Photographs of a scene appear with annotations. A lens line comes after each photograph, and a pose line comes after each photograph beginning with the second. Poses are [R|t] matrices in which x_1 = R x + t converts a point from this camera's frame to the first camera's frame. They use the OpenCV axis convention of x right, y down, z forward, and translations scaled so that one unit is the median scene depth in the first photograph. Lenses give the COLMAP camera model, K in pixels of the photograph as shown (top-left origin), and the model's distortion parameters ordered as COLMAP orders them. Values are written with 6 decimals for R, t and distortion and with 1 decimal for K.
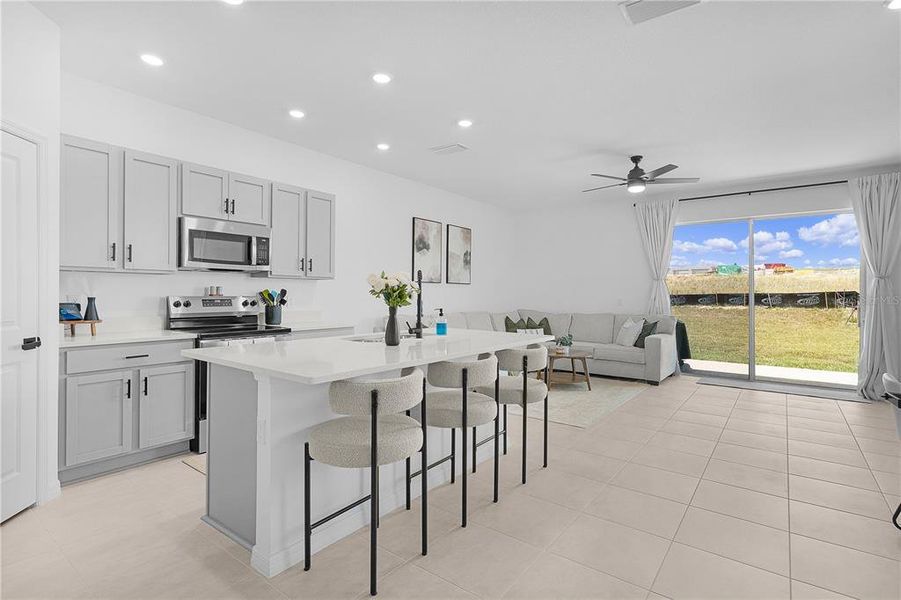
lens RADIAL K [[435.5, 0, 453.2], [0, 435.5, 286.3], [0, 0, 1]] dist [-0.003151, 0.001121]
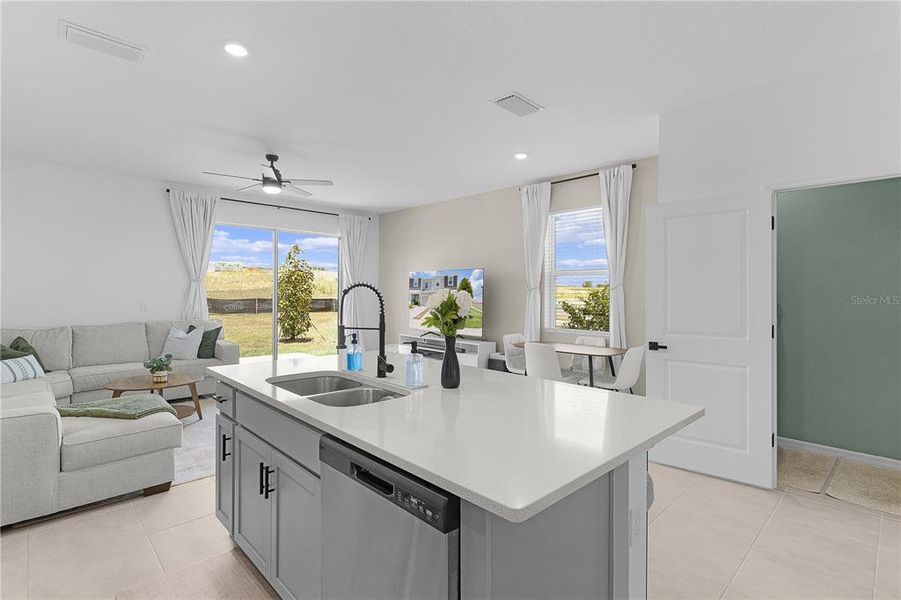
lens RADIAL K [[434.6, 0, 453.7], [0, 434.6, 291.3], [0, 0, 1]] dist [-0.003484, -0.002767]
pose [[0.153523, -0.005129, 0.988132, -0.369220], [-0.023439, 0.999686, 0.008831, -0.015787], [-0.987867, -0.024517, 0.153354, 0.369600]]
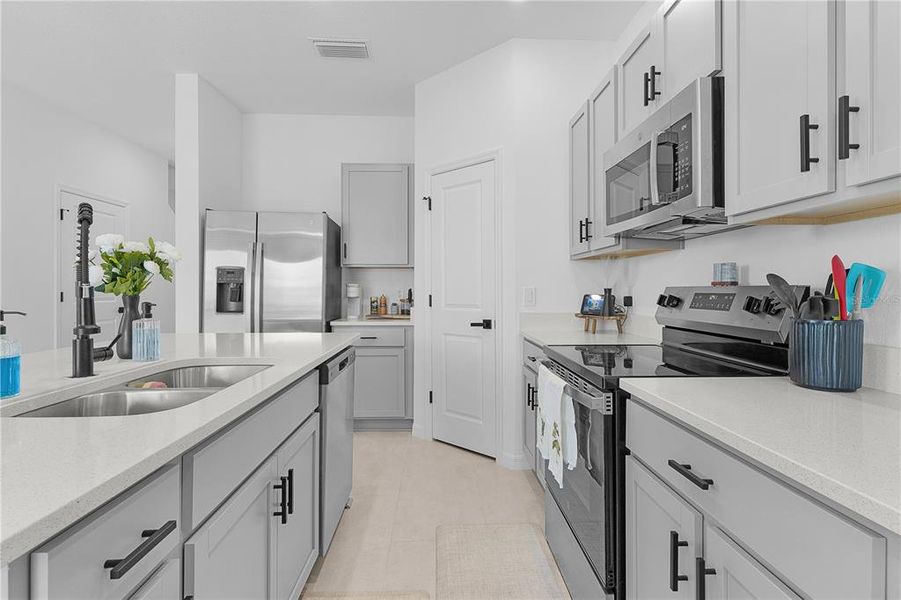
lens RADIAL K [[434.6, 0, 454.5], [0, 434.6, 295.3], [0, 0, 1]] dist [-0.003484, -0.002767]
pose [[-0.771346, -0.001819, -0.636414, -0.041562], [0.001208, 0.999990, -0.004322, 0.021219], [0.636415, -0.004102, -0.771336, 0.734669]]
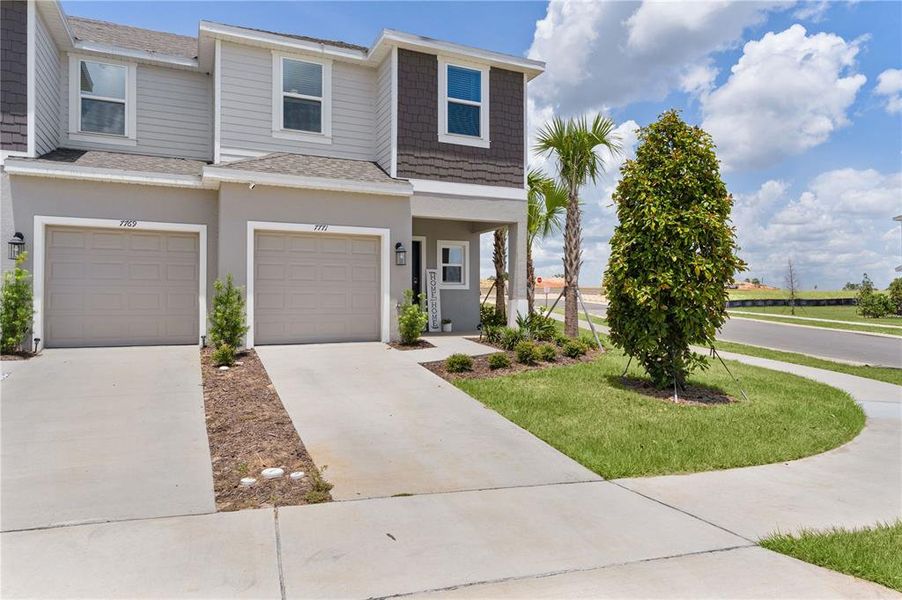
lens RADIAL K [[586.6, 0, 462.3], [0, 586.6, 301.9], [0, 0, 1]] dist [-0.004178, -0.000407]
pose [[-0.881186, -0.007362, 0.472712, 0.593614], [-0.015329, 0.999798, -0.013004, 0.026103], [-0.472521, -0.018705, -0.881121, 0.686850]]
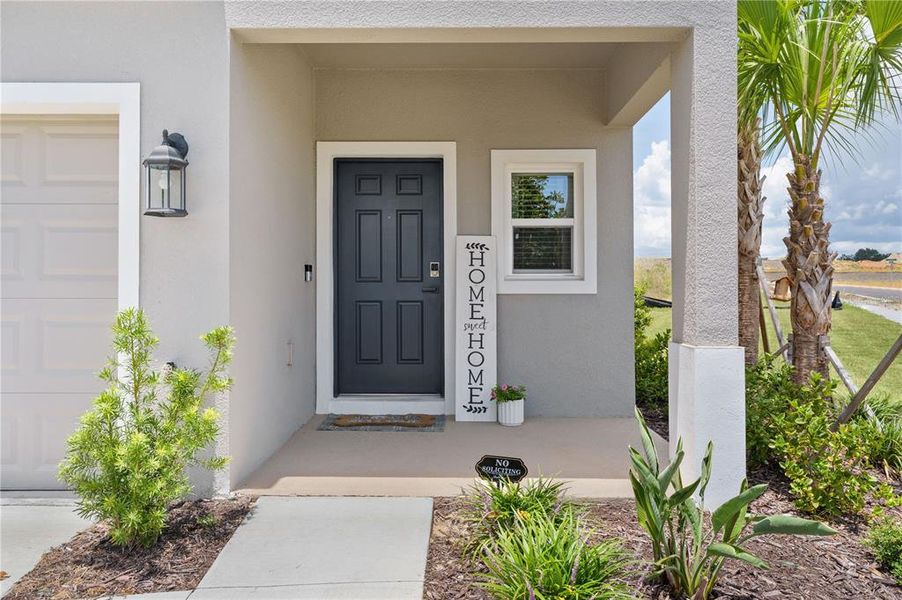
lens RADIAL K [[733.8, 0, 453.6], [0, 733.8, 296.4], [0, 0, 1]] dist [-0.030527, -0.002562]
pose [[-0.594626, -0.011846, 0.803916, 0.629718], [-0.017119, 0.999851, 0.002071, 0.019564], [-0.803821, -0.012531, -0.594740, 0.570492]]
